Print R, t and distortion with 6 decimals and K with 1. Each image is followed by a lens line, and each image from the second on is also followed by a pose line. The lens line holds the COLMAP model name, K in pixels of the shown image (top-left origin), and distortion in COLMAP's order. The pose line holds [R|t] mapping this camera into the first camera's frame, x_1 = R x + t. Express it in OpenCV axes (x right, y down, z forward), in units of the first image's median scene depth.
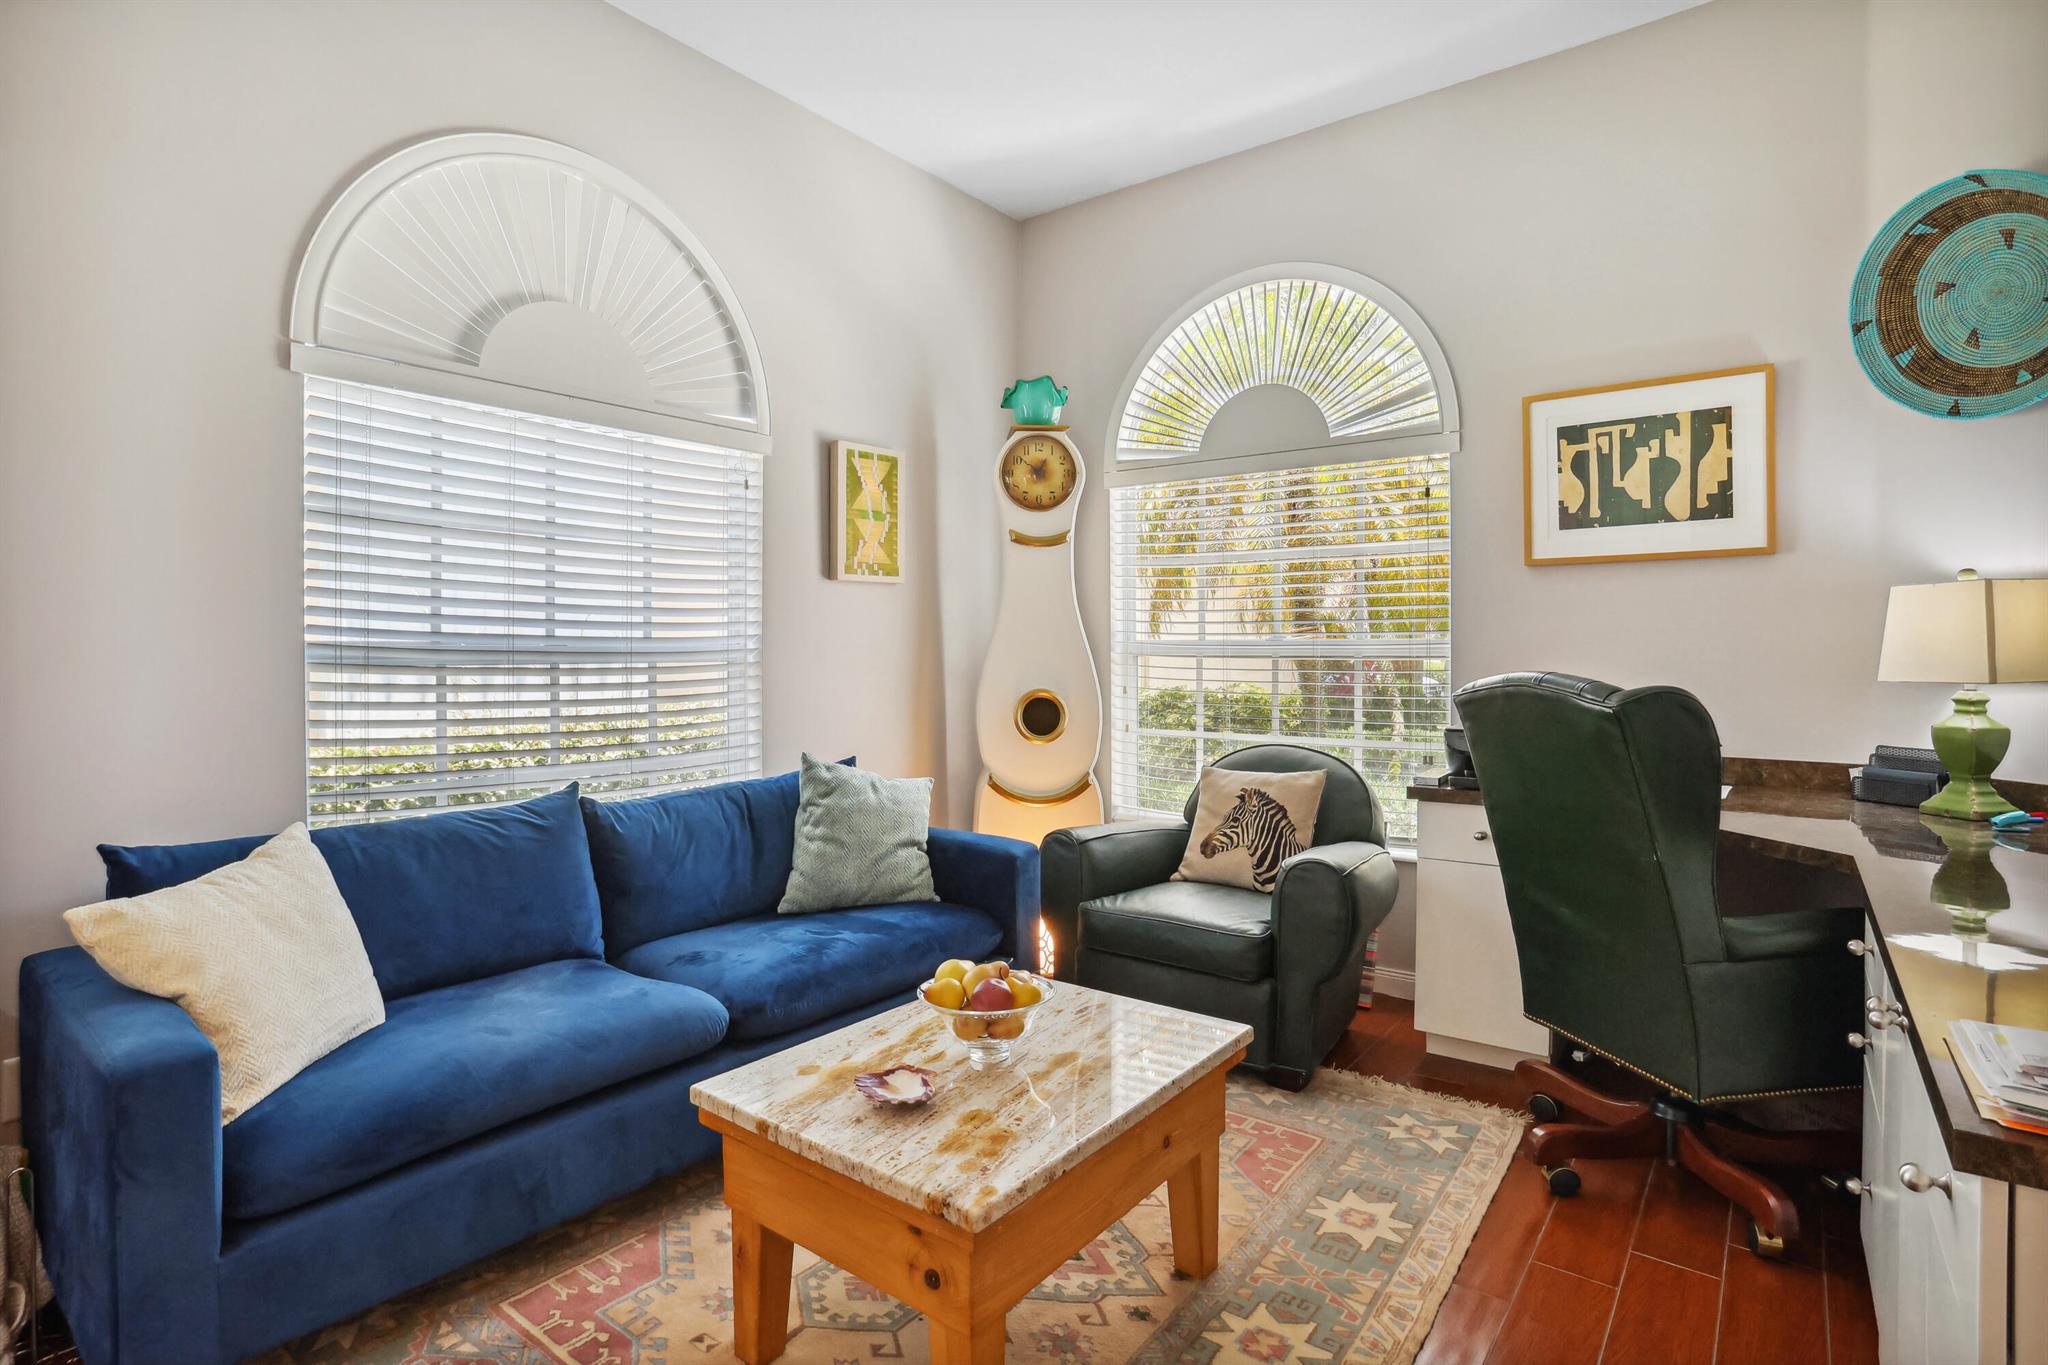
lens RADIAL K [[1015.0, 0, 1015.1], [0, 1015.0, 658.5], [0, 0, 1]] dist [-0.042728, 0.015119]
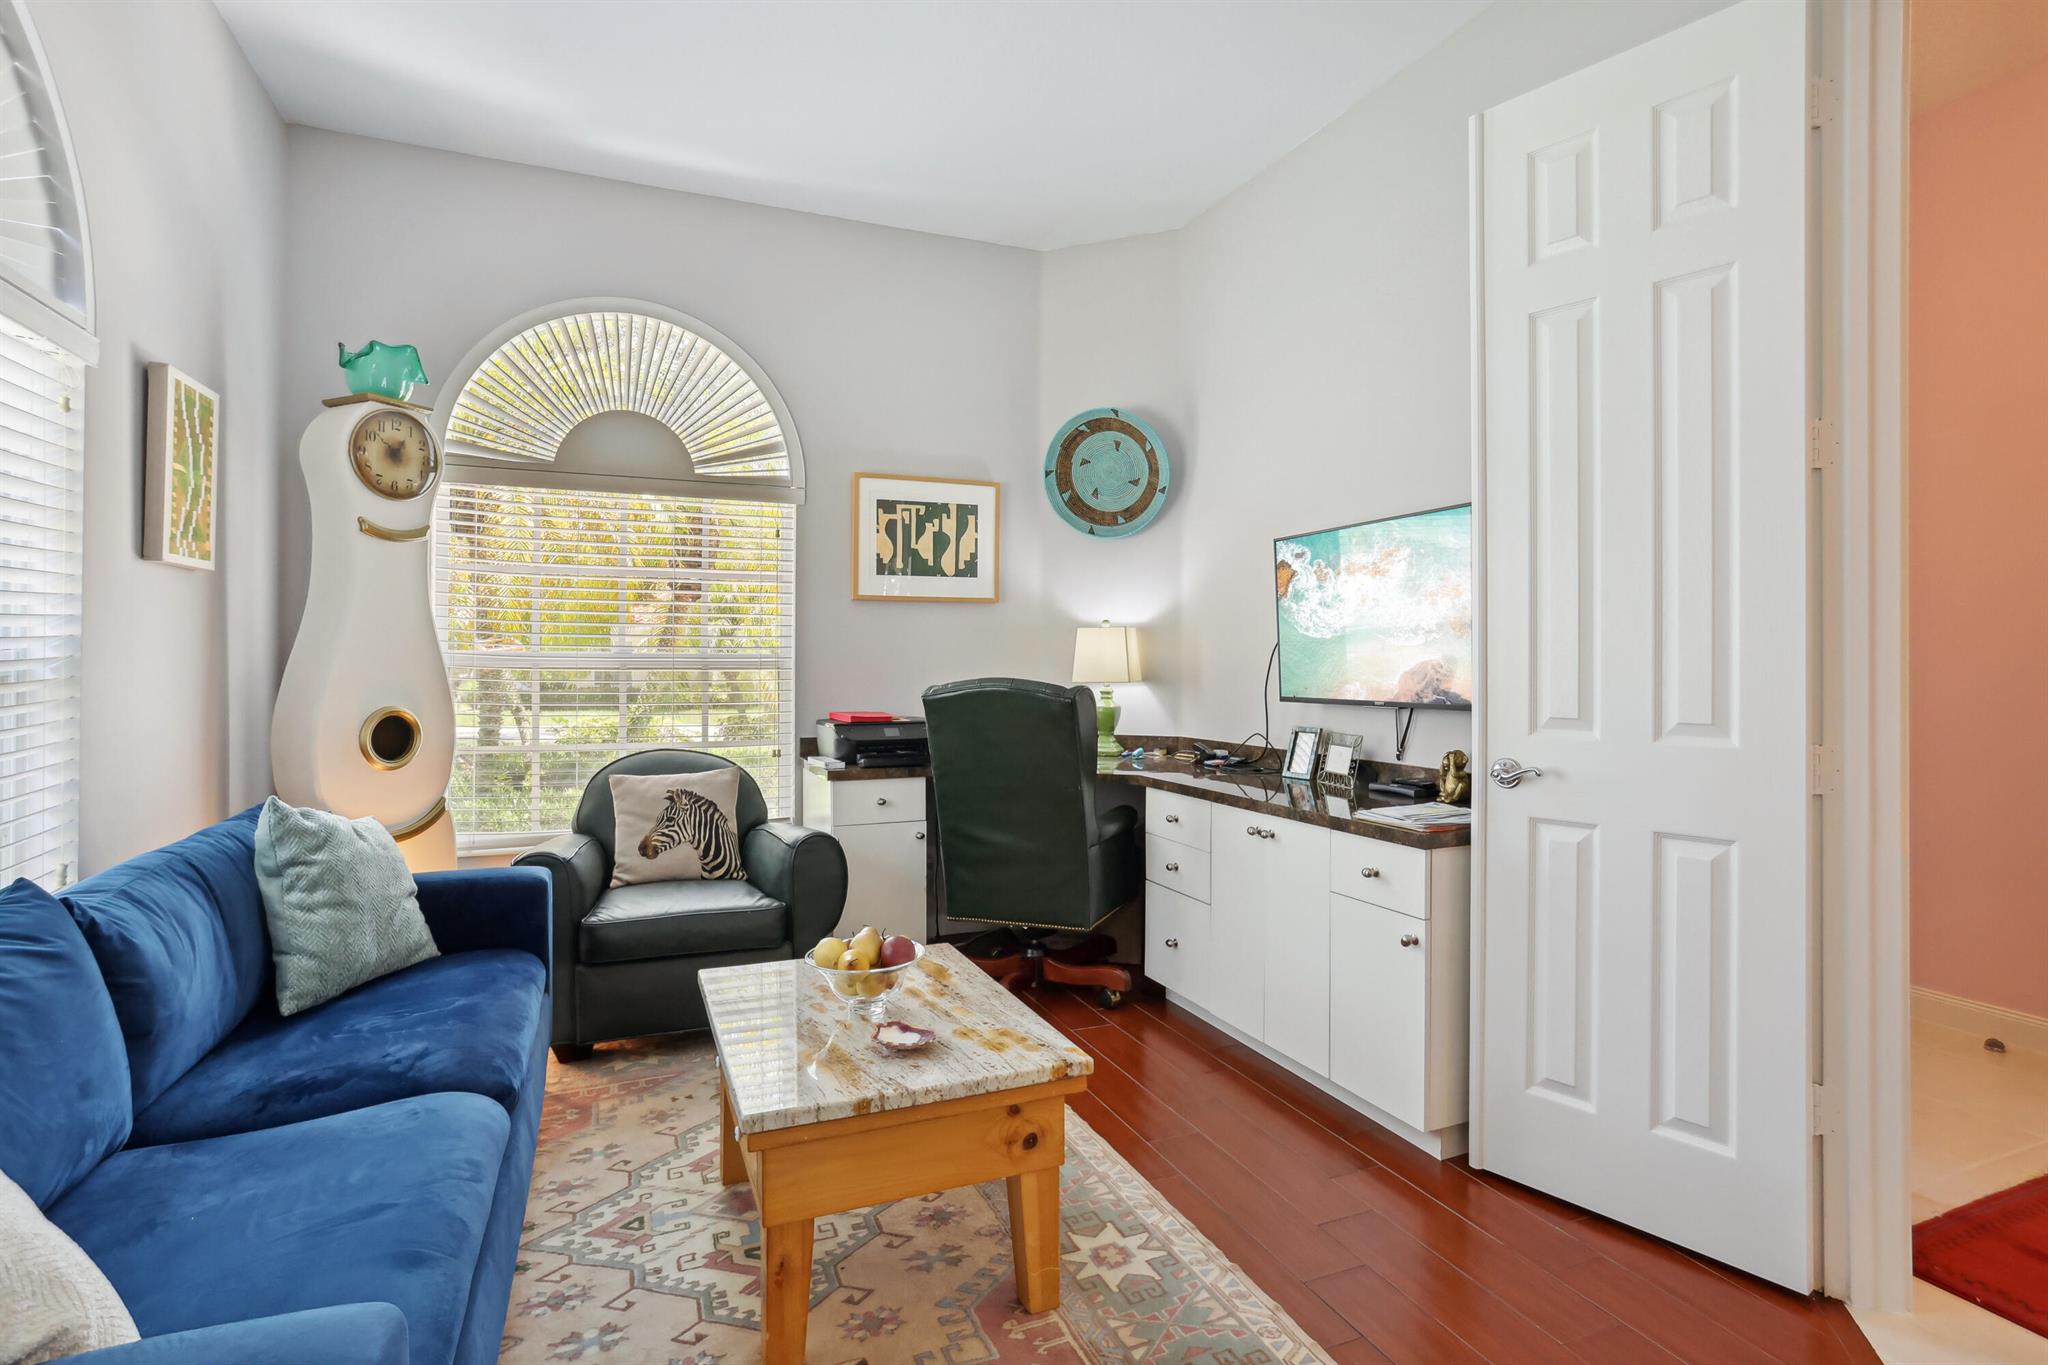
lens RADIAL K [[1015.0, 0, 1005.6], [0, 1015.0, 663.9], [0, 0, 1]] dist [-0.042728, 0.015119]
pose [[0.499196, 0.000596, 0.866489, -0.567617], [0.001750, 0.999997, -0.001696, -0.004306], [-0.866487, 0.002364, 0.499193, 0.161868]]
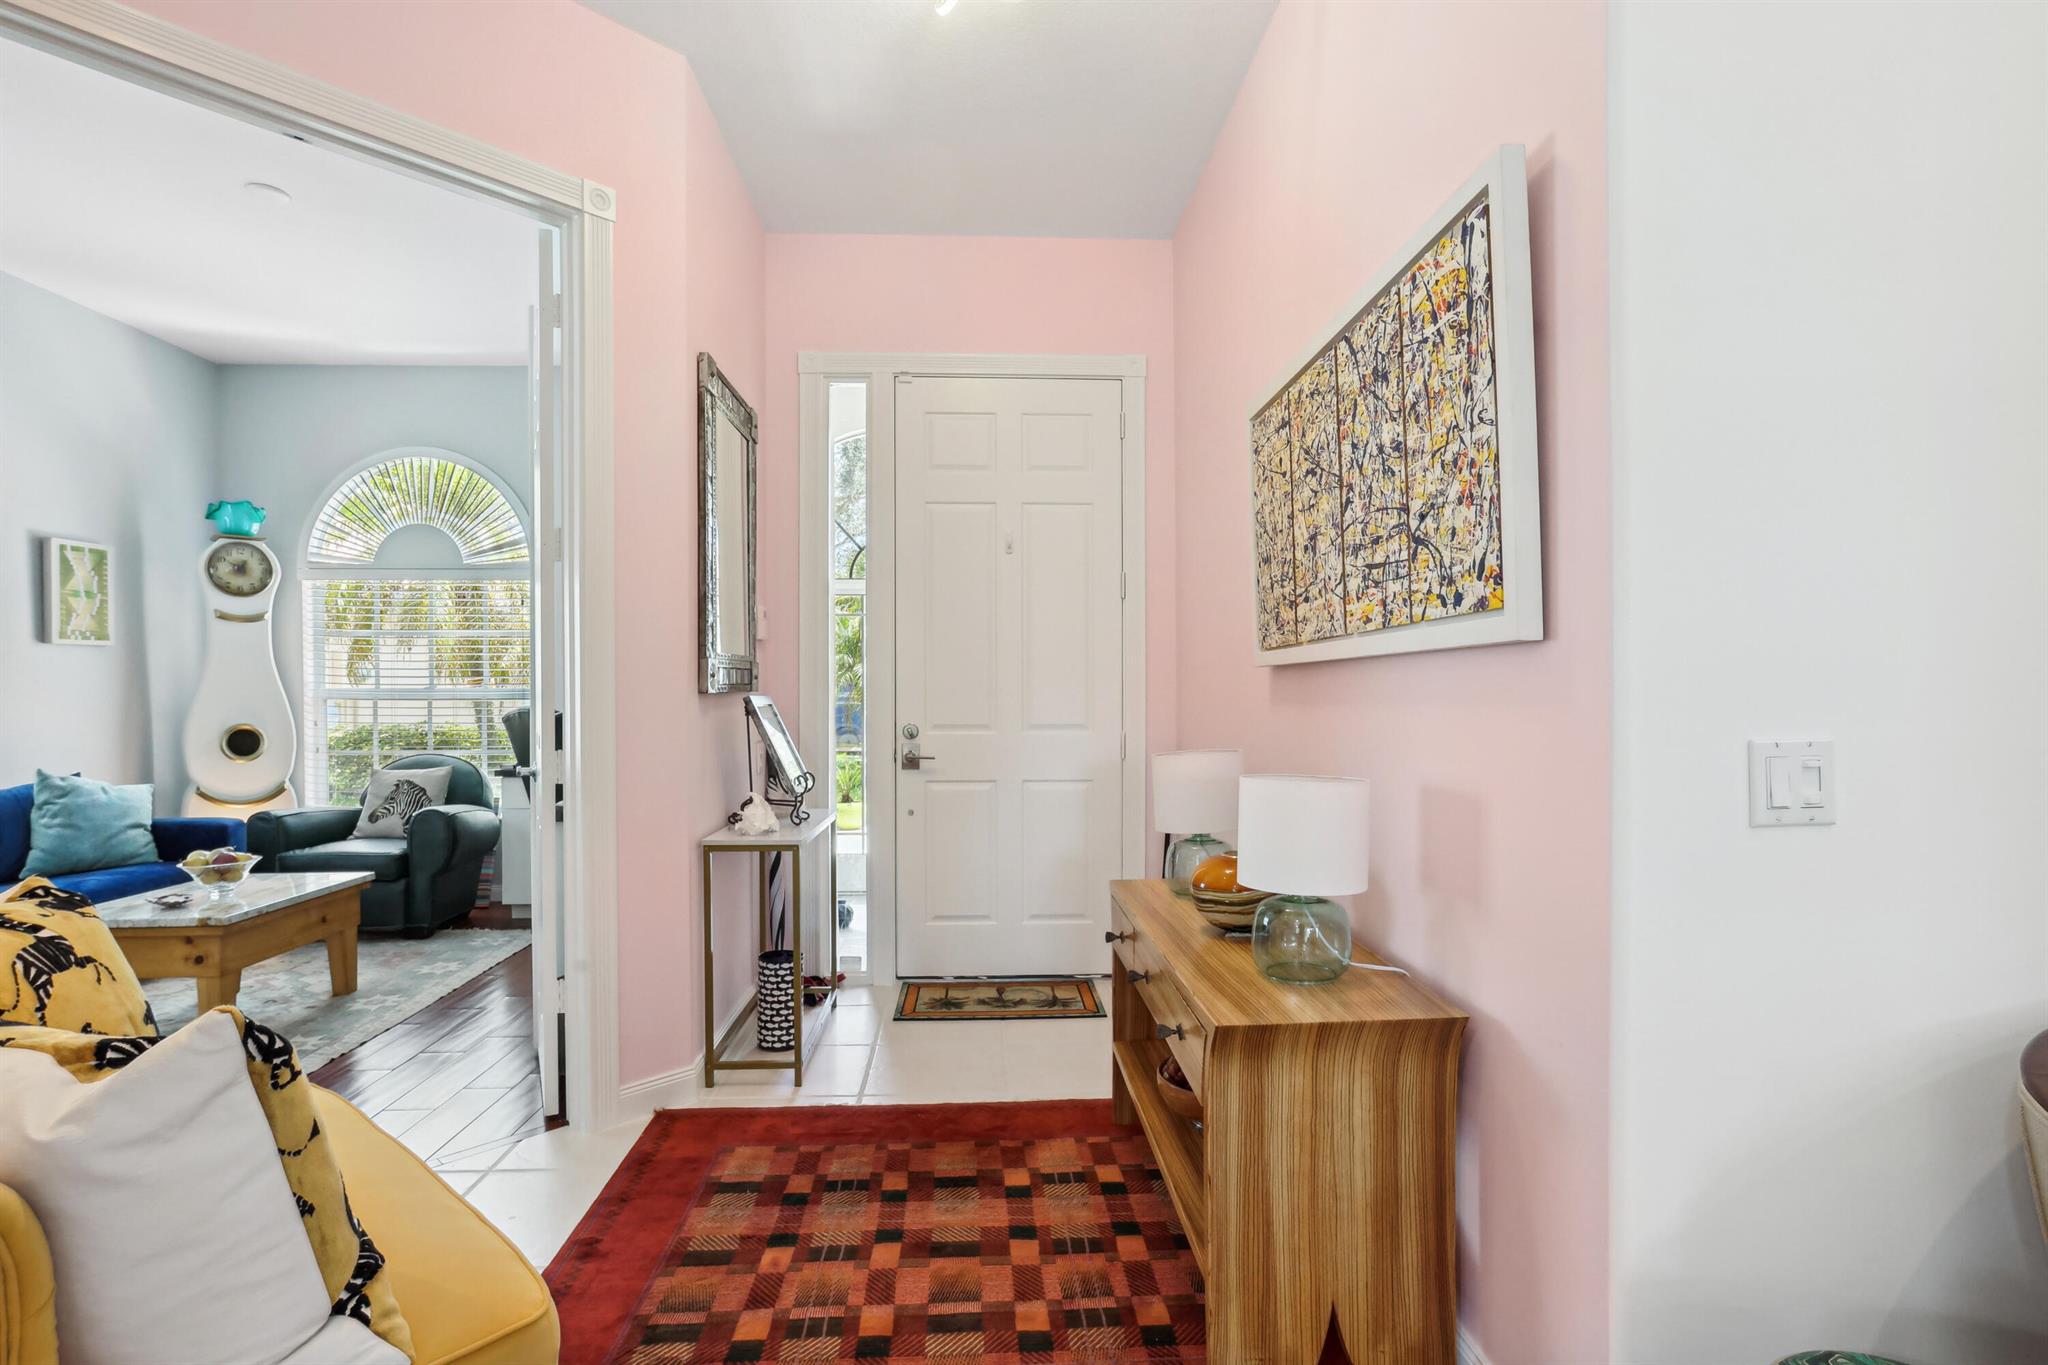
lens RADIAL K [[1015.0, 0, 1035.5], [0, 1015.0, 698.0], [0, 0, 1]] dist [-0.042728, 0.015119]
pose [[0.758617, -0.006583, 0.651503, -0.047333], [0.007118, 0.999973, 0.001815, 0.000712], [-0.651498, 0.003260, 0.758644, -0.956588]]
